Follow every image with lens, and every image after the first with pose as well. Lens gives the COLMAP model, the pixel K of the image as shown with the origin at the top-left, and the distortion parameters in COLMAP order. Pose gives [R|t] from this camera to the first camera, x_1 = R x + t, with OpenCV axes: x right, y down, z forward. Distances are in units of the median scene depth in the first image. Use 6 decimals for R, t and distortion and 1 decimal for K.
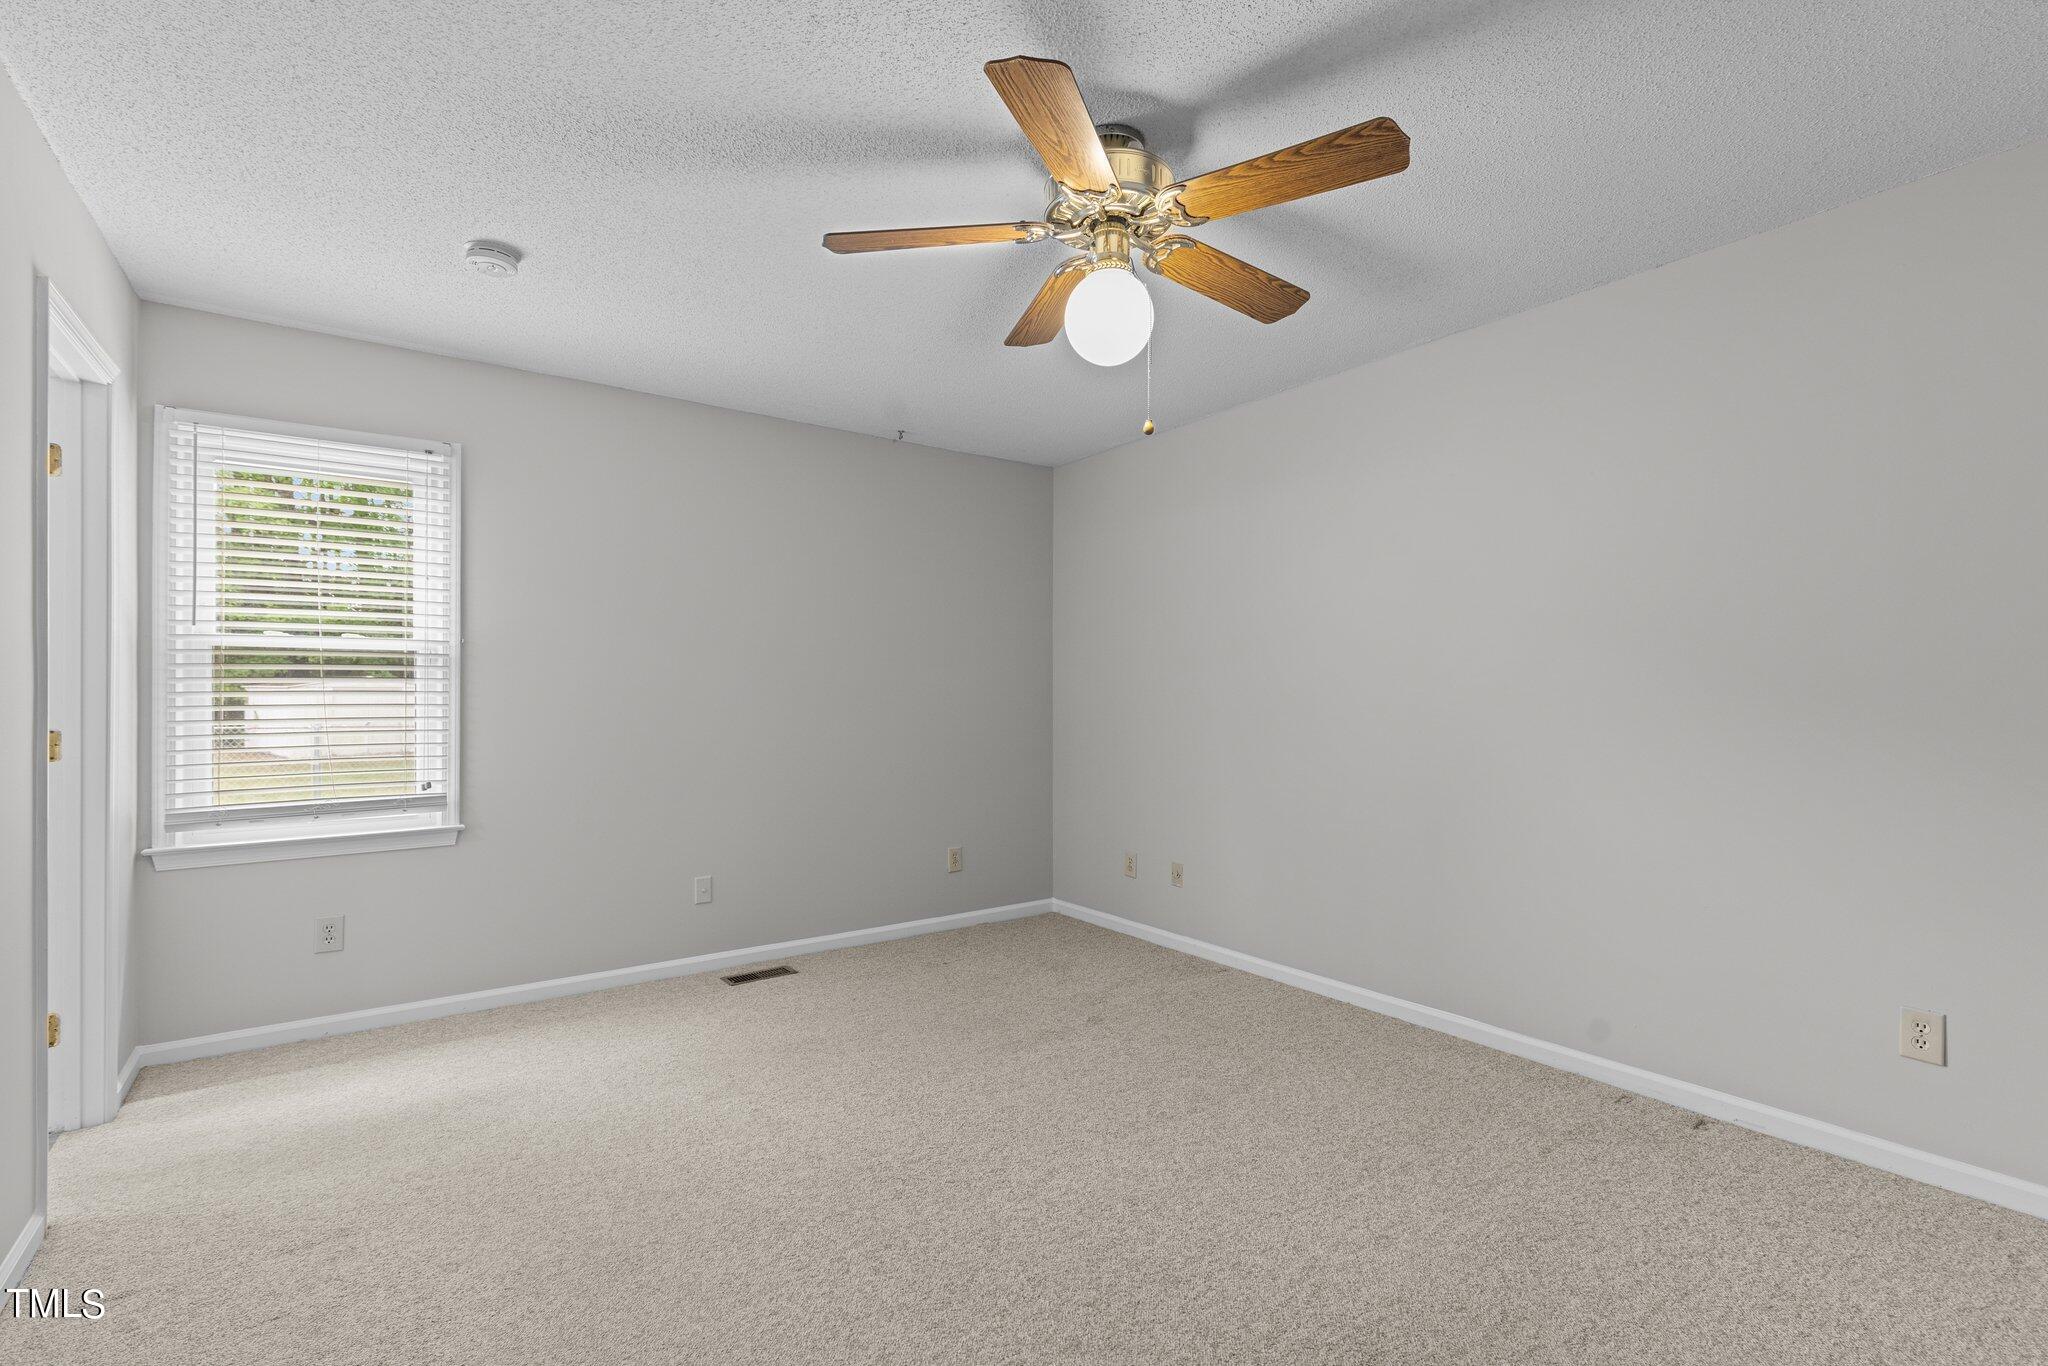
lens RADIAL K [[923.3, 0, 1024.0], [0, 923.3, 683.0], [0, 0, 1]] dist [0.002381, -0.000360]
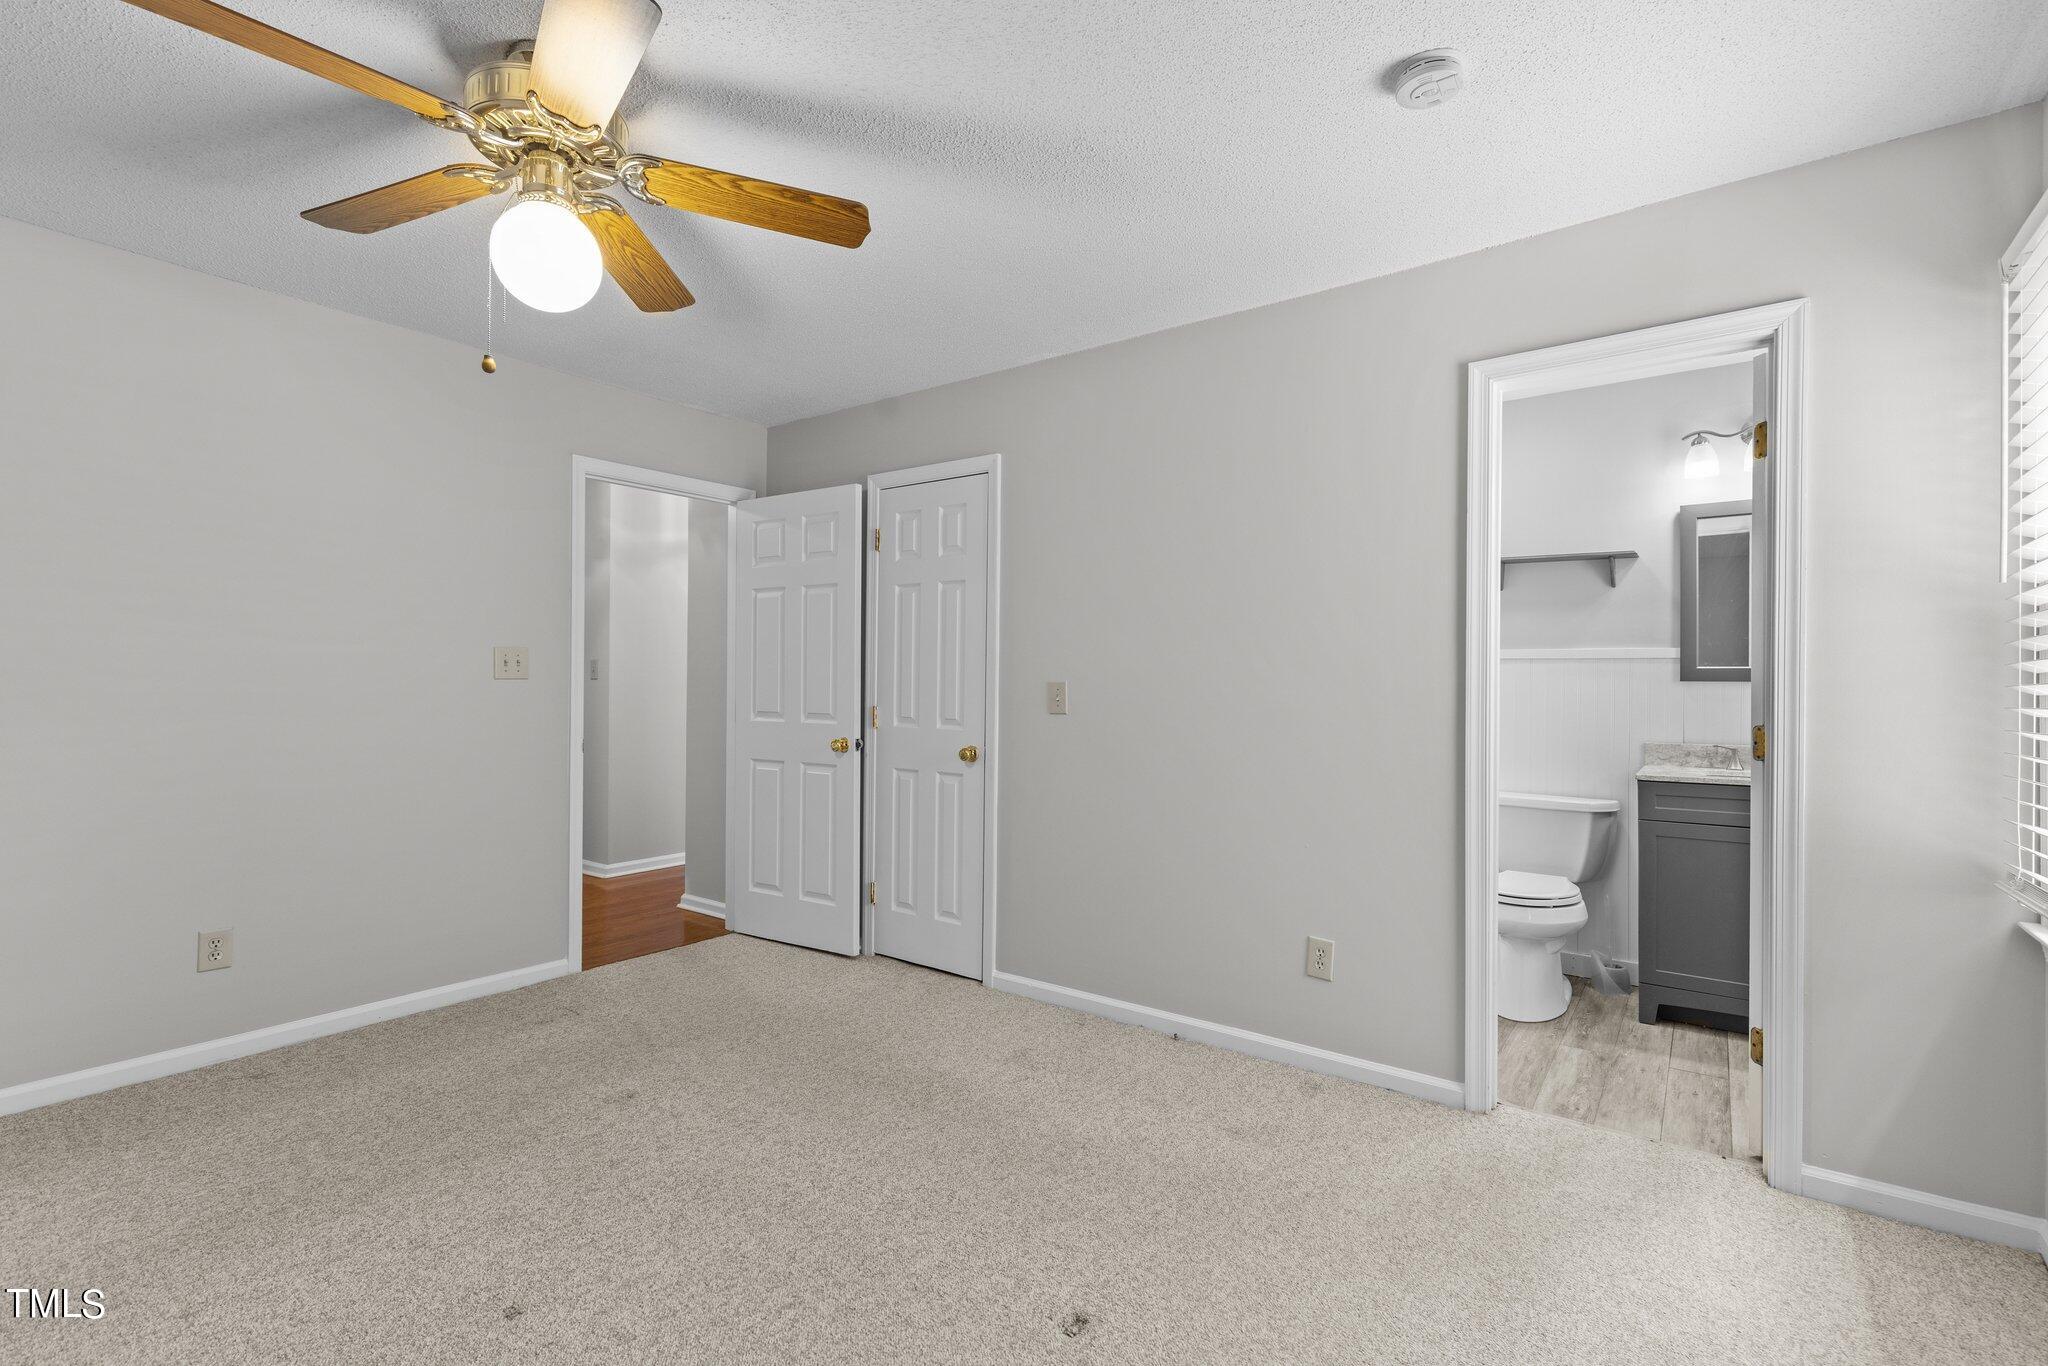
lens RADIAL K [[923.3, 0, 1024.0], [0, 923.3, 683.0], [0, 0, 1]] dist [0.002381, -0.000360]
pose [[-0.952865, -0.008615, -0.303273, -0.073450], [-0.002607, 0.999792, -0.020212, 0.031091], [0.303384, -0.018469, -0.952689, 1.839212]]
